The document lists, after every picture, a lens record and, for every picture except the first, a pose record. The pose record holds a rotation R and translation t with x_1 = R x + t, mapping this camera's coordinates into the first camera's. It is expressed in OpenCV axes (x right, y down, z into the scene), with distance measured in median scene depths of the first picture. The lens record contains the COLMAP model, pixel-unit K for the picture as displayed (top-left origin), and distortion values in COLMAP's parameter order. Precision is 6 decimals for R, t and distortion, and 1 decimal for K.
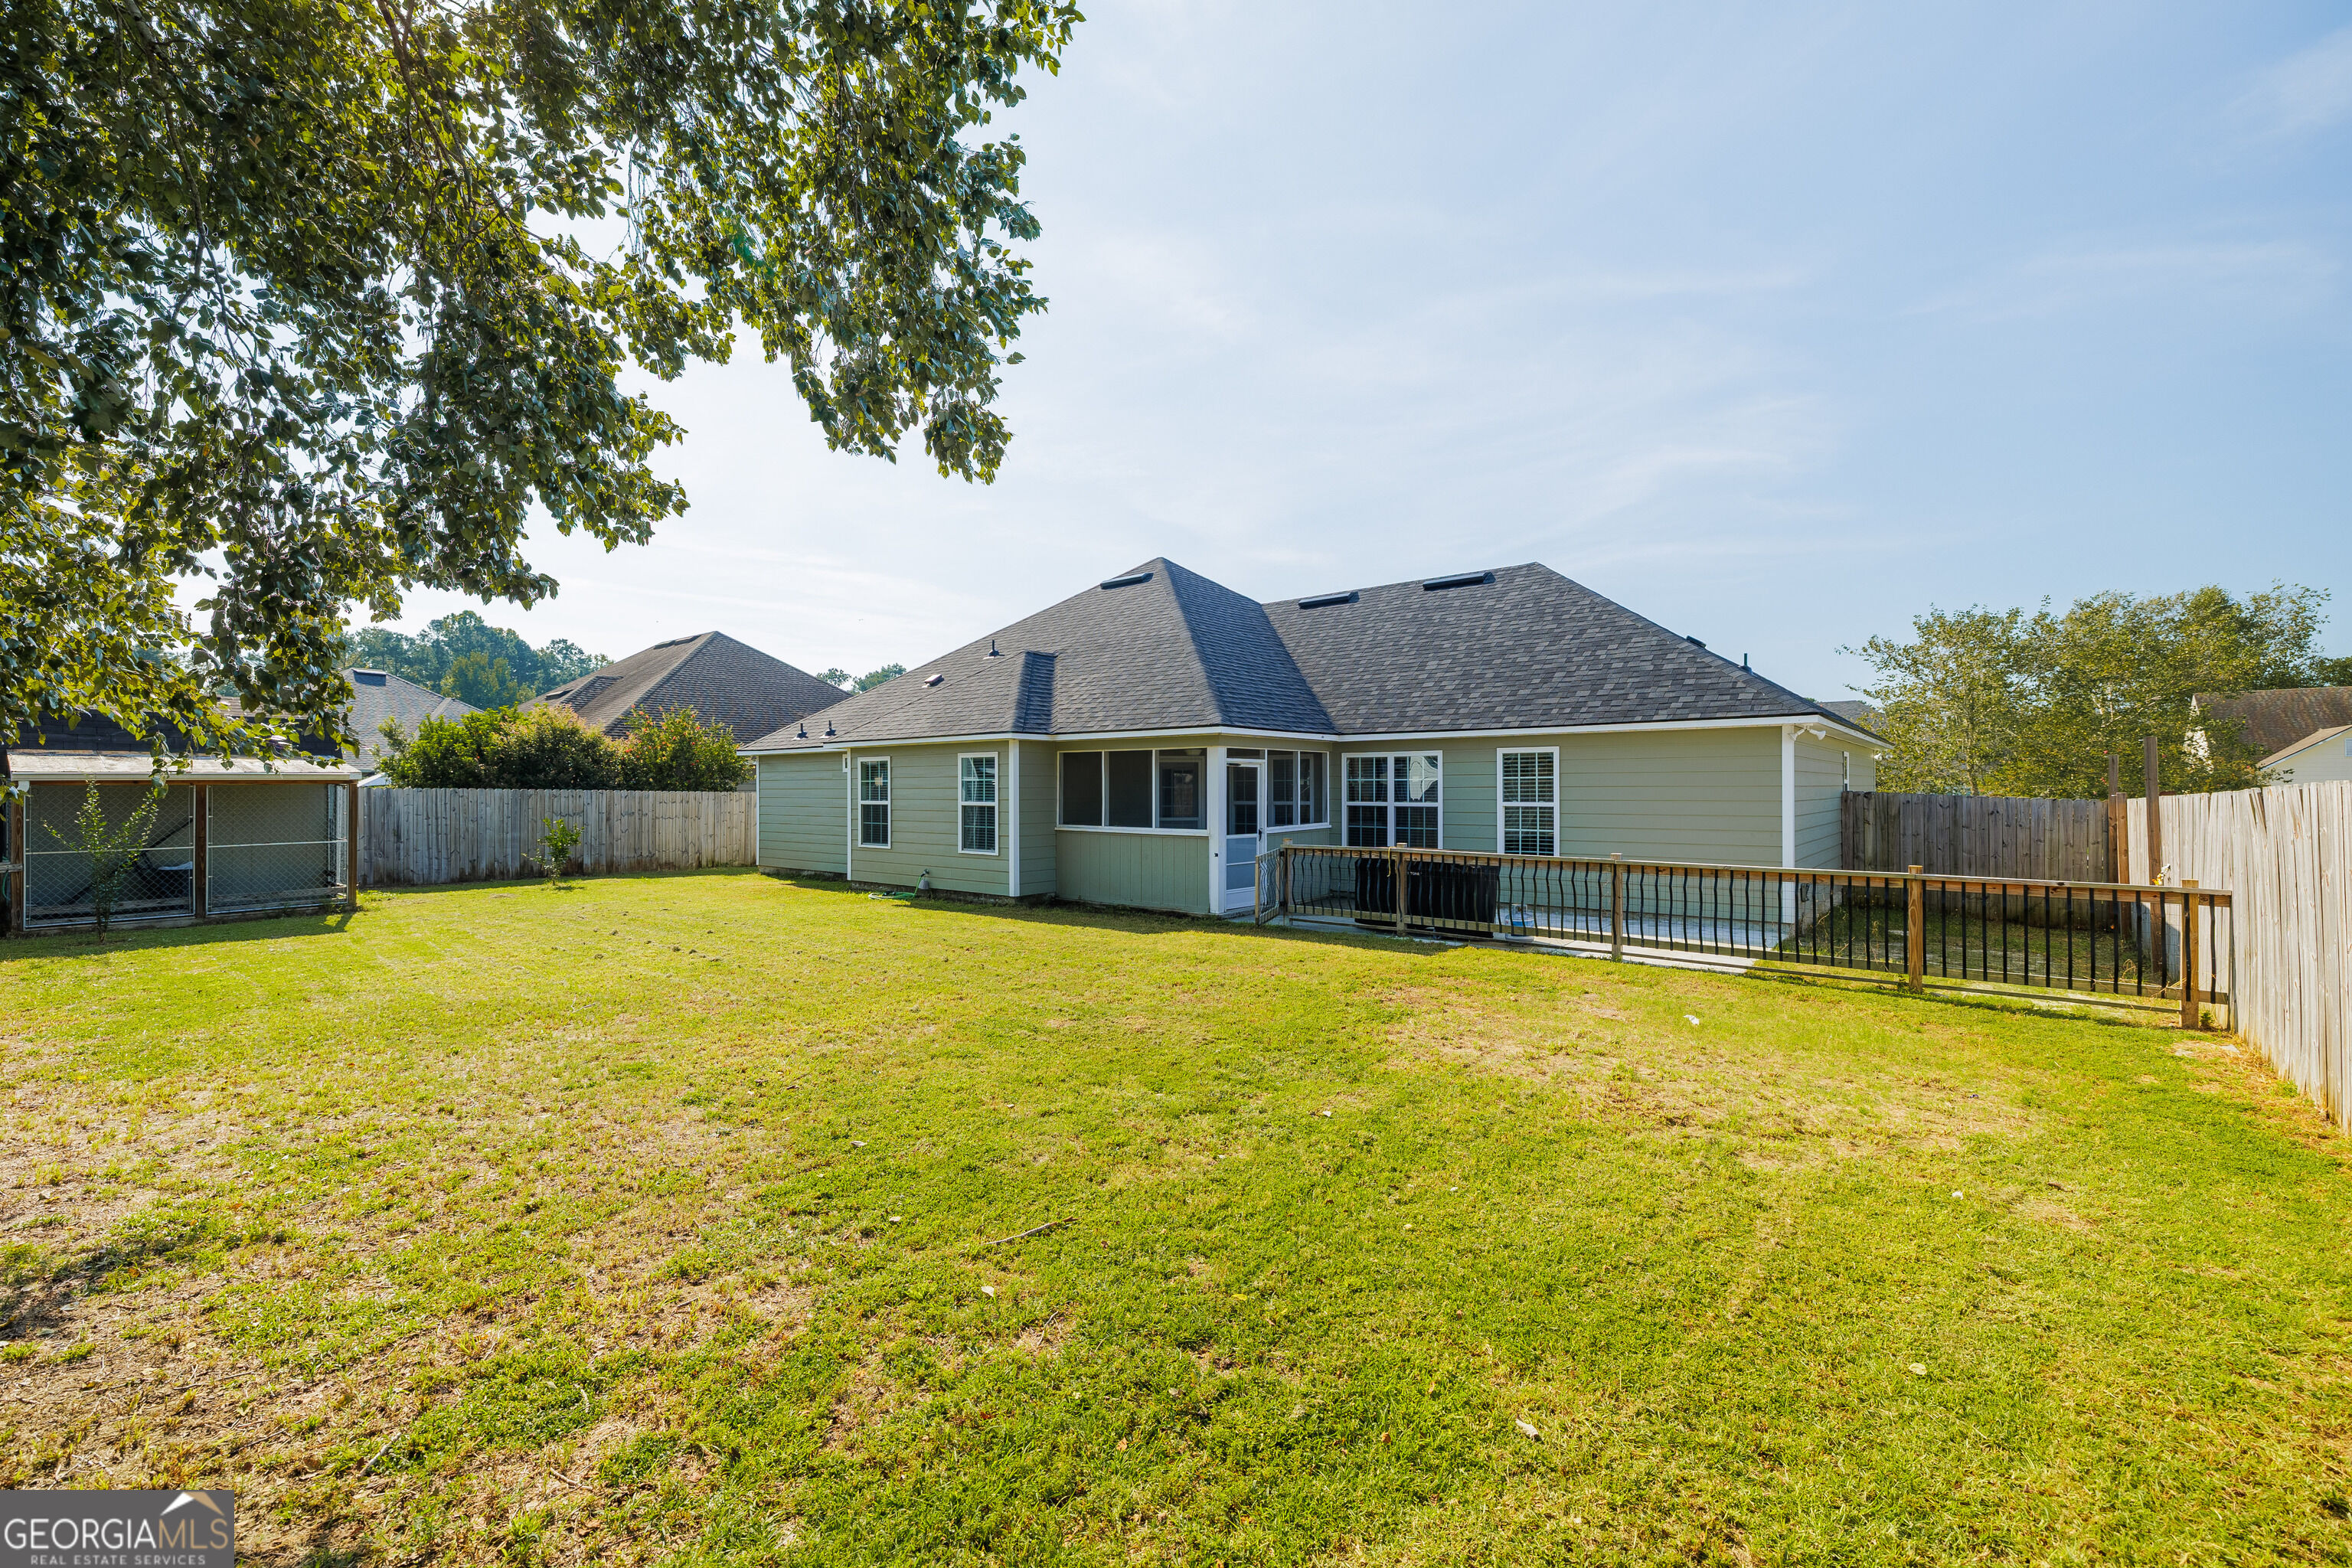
lens RADIAL K [[987.7, 0, 1175.6], [0, 987.7, 778.3], [0, 0, 1]] dist [-0.000931, 0.000059]
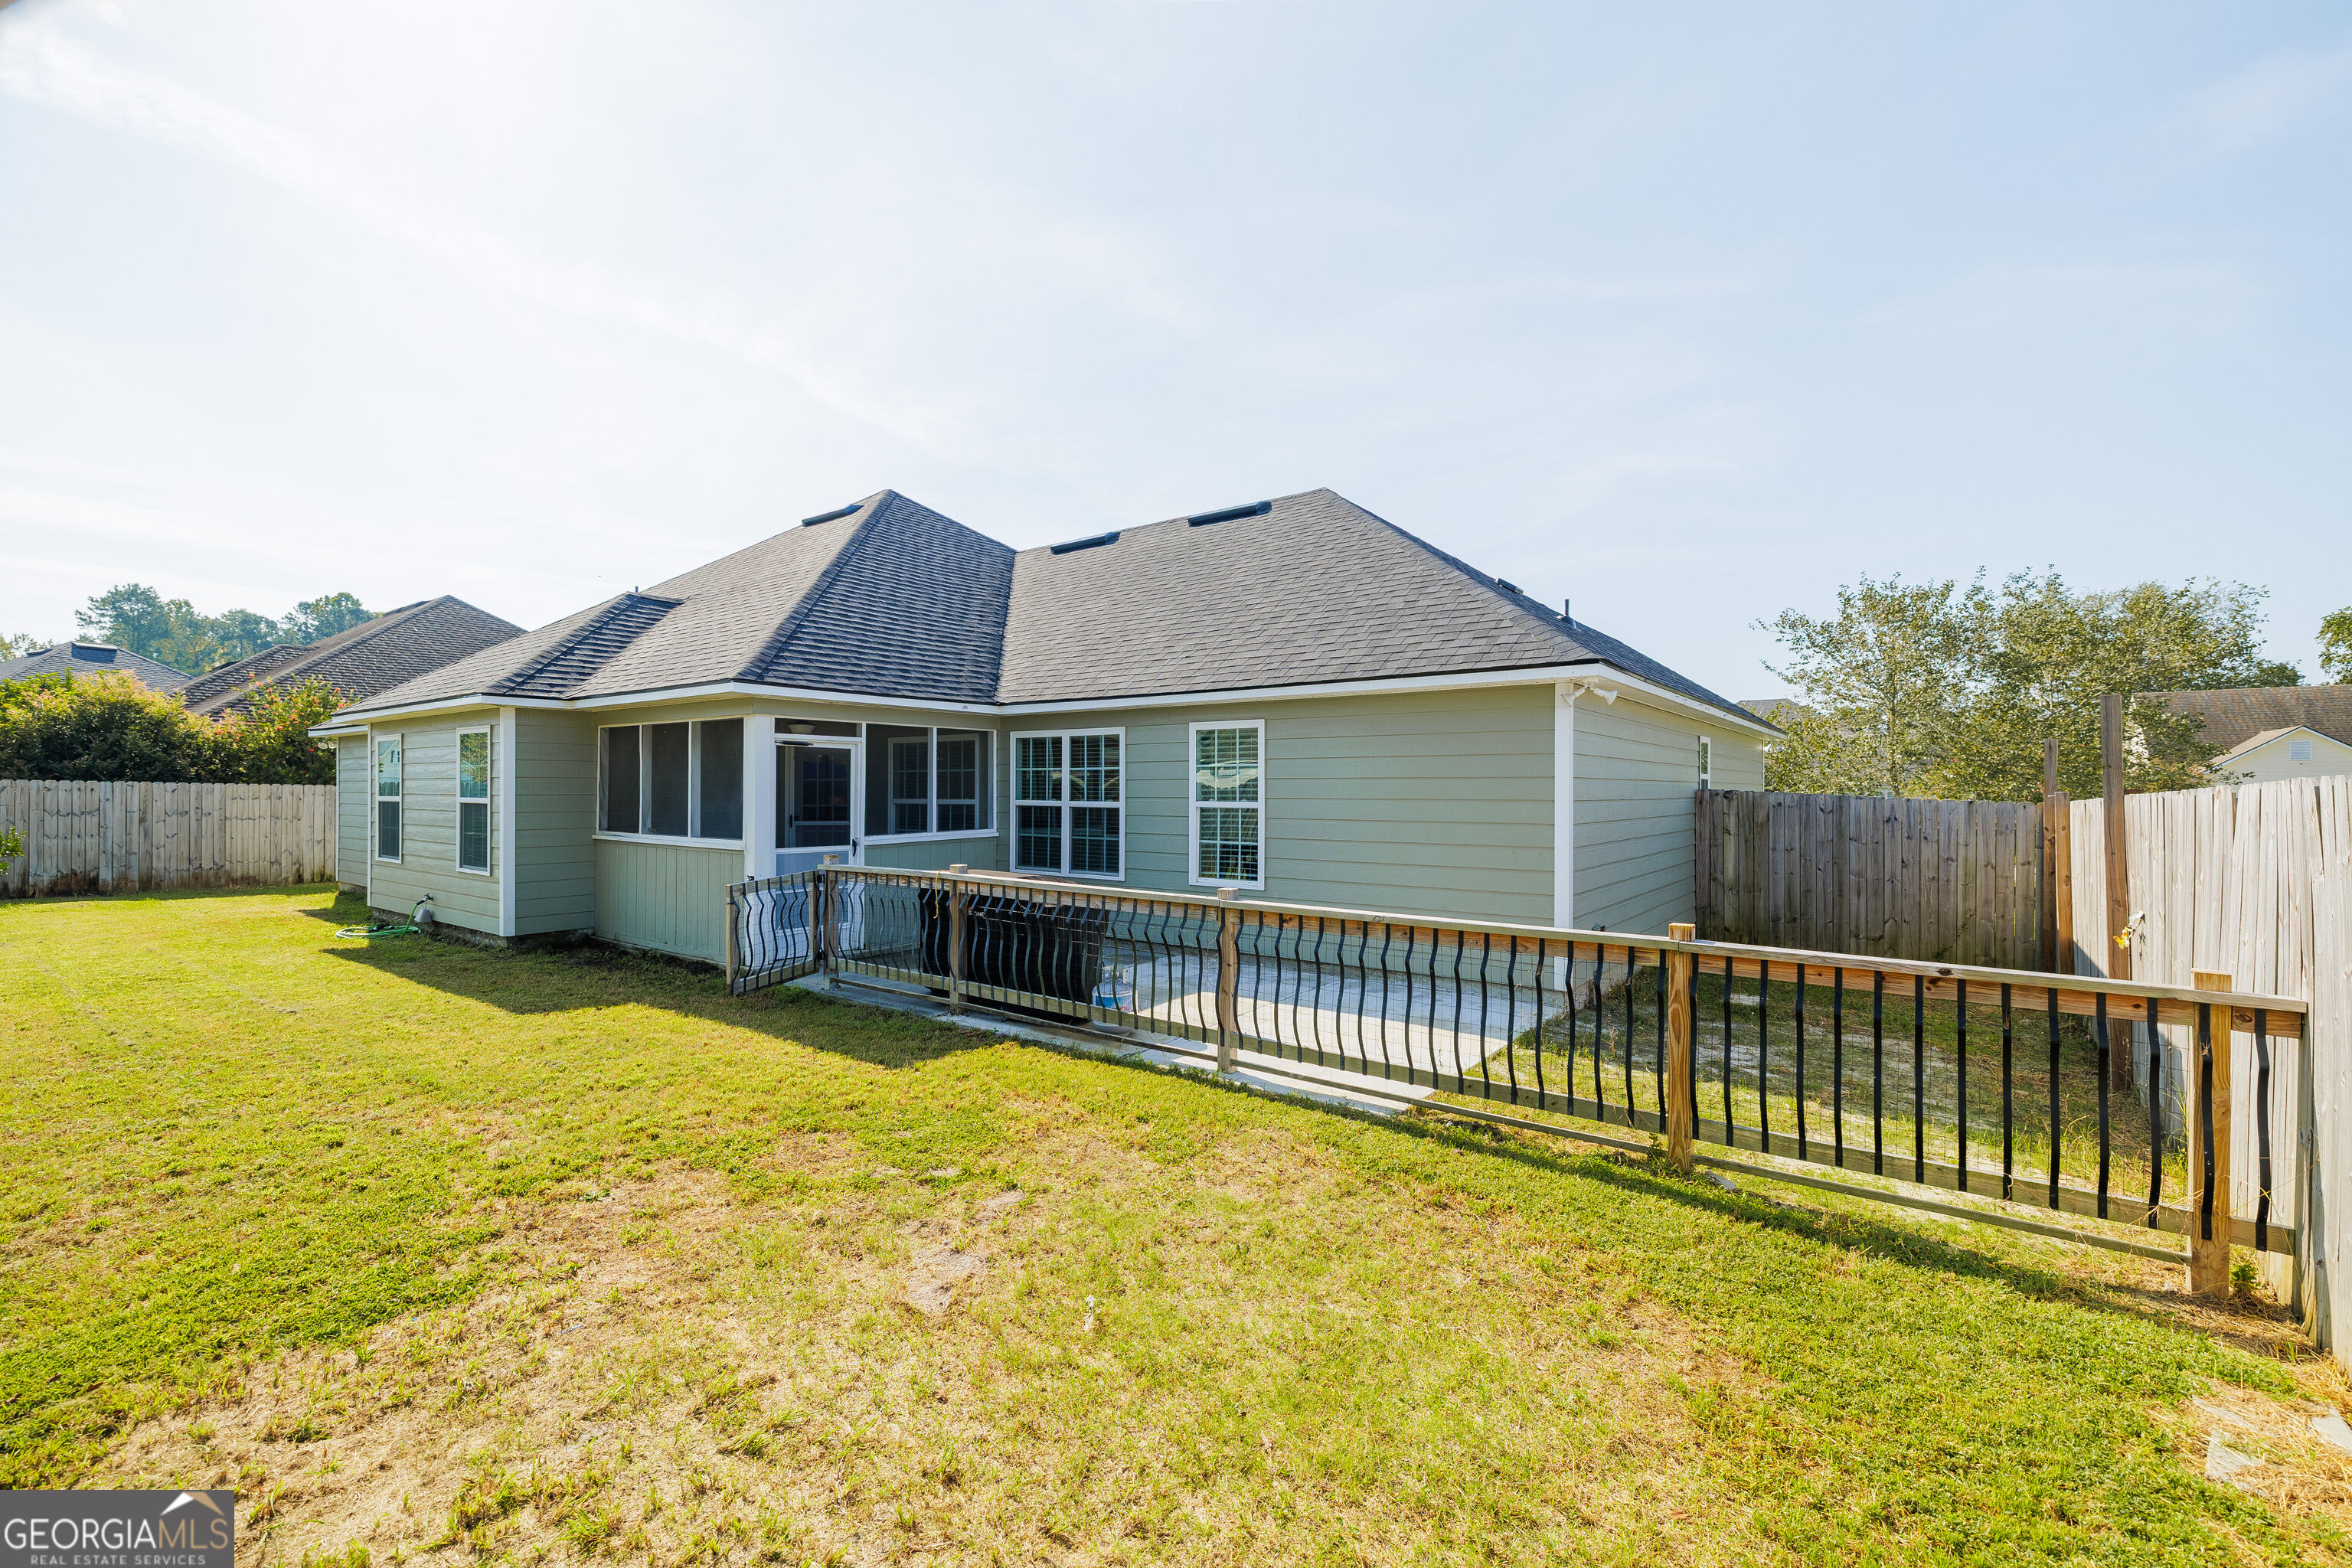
lens RADIAL K [[1000.1, 0, 1179.7], [0, 1000.1, 777.9], [0, 0, 1]] dist [-0.000793, -0.000241]
pose [[0.999071, 0.005656, 0.042733, 0.279293], [-0.005606, 0.999983, -0.001298, 0.008451], [-0.042739, 0.001057, 0.999086, 0.293884]]
